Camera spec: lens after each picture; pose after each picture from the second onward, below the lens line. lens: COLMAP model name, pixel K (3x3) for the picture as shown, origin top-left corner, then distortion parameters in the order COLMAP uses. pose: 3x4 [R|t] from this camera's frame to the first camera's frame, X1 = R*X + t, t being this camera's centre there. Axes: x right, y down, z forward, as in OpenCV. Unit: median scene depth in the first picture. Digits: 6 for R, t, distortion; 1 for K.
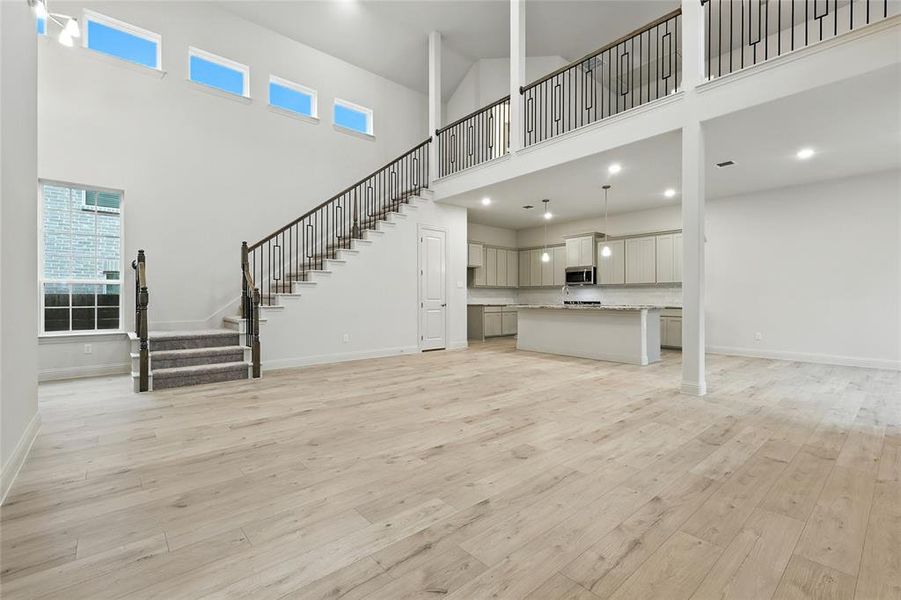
lens RADIAL K [[393.8, 0, 459.5], [0, 393.8, 298.7], [0, 0, 1]] dist [0.004078, -0.001128]
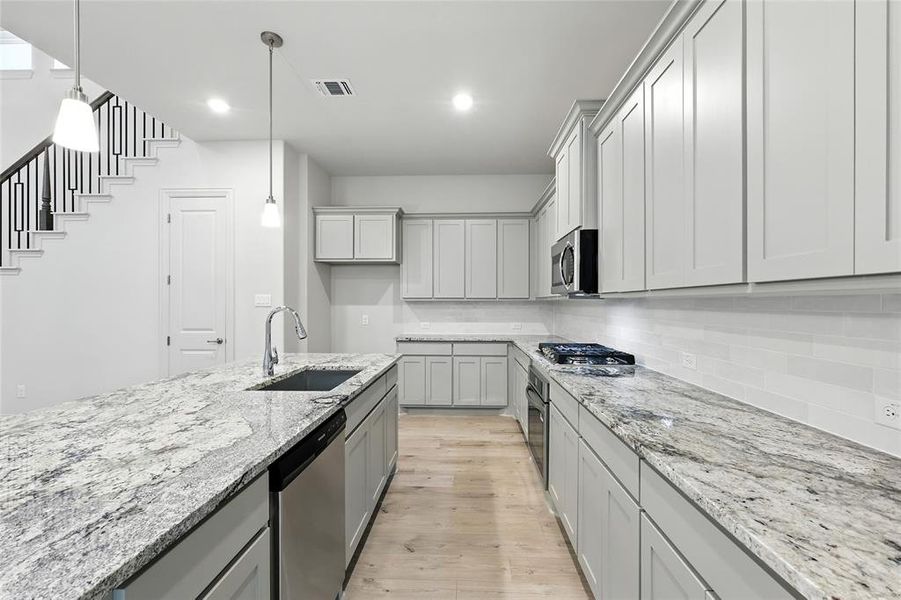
lens RADIAL K [[393.8, 0, 451.2], [0, 393.8, 302.1], [0, 0, 1]] dist [0.004078, -0.001128]
pose [[0.725024, 0.000163, -0.688724, 0.737609], [-0.000869, 0.999999, -0.000678, -0.047431], [0.688723, 0.001090, 0.725023, 1.164921]]
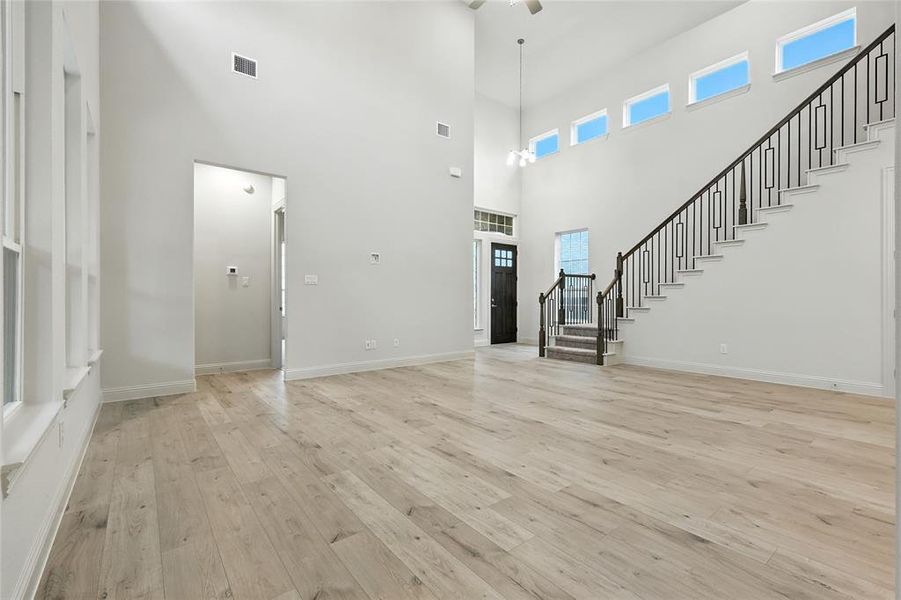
lens RADIAL K [[393.8, 0, 452.9], [0, 393.8, 302.2], [0, 0, 1]] dist [0.004078, -0.001128]
pose [[-0.044036, 0.007254, -0.999004, 0.650590], [-0.003252, 0.999967, 0.007404, -0.001880], [0.999025, 0.003575, -0.044011, 0.538774]]
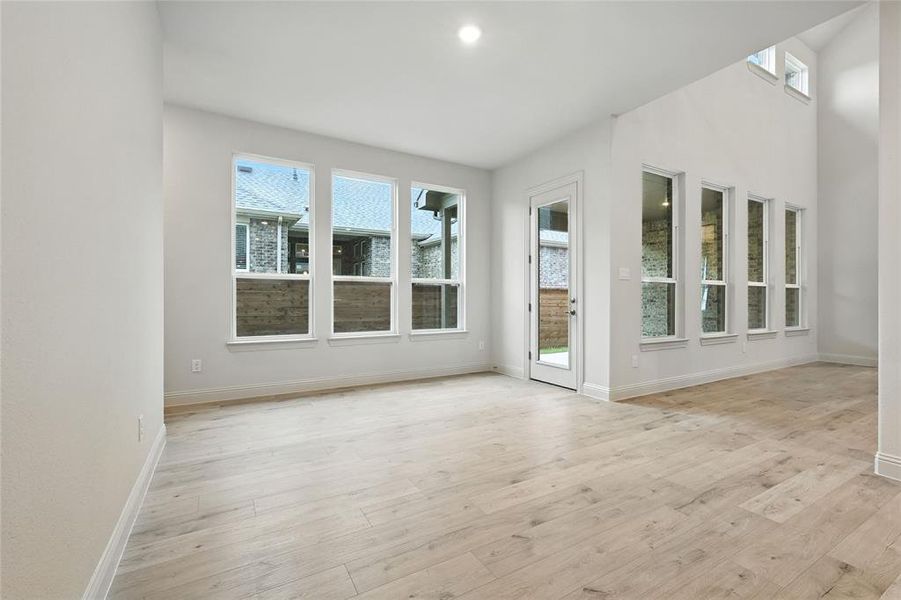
lens RADIAL K [[393.8, 0, 454.8], [0, 393.8, 299.0], [0, 0, 1]] dist [0.004078, -0.001128]
pose [[-0.983157, -0.004833, 0.182699, 0.827026], [-0.005030, 0.999987, -0.000612, 0.002811], [-0.182694, -0.001521, -0.983169, 1.249665]]
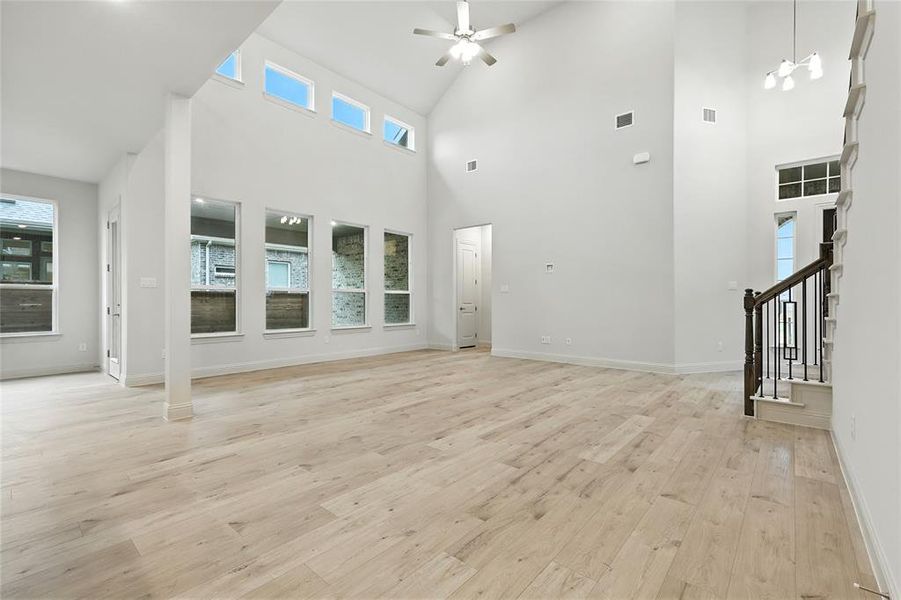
lens RADIAL K [[393.8, 0, 451.1], [0, 393.8, 299.4], [0, 0, 1]] dist [0.004078, -0.001128]
pose [[-0.989380, -0.002230, -0.145336, 0.106752], [-0.001078, 0.999967, -0.008005, -0.000591], [0.145349, -0.007763, -0.989350, 1.462309]]
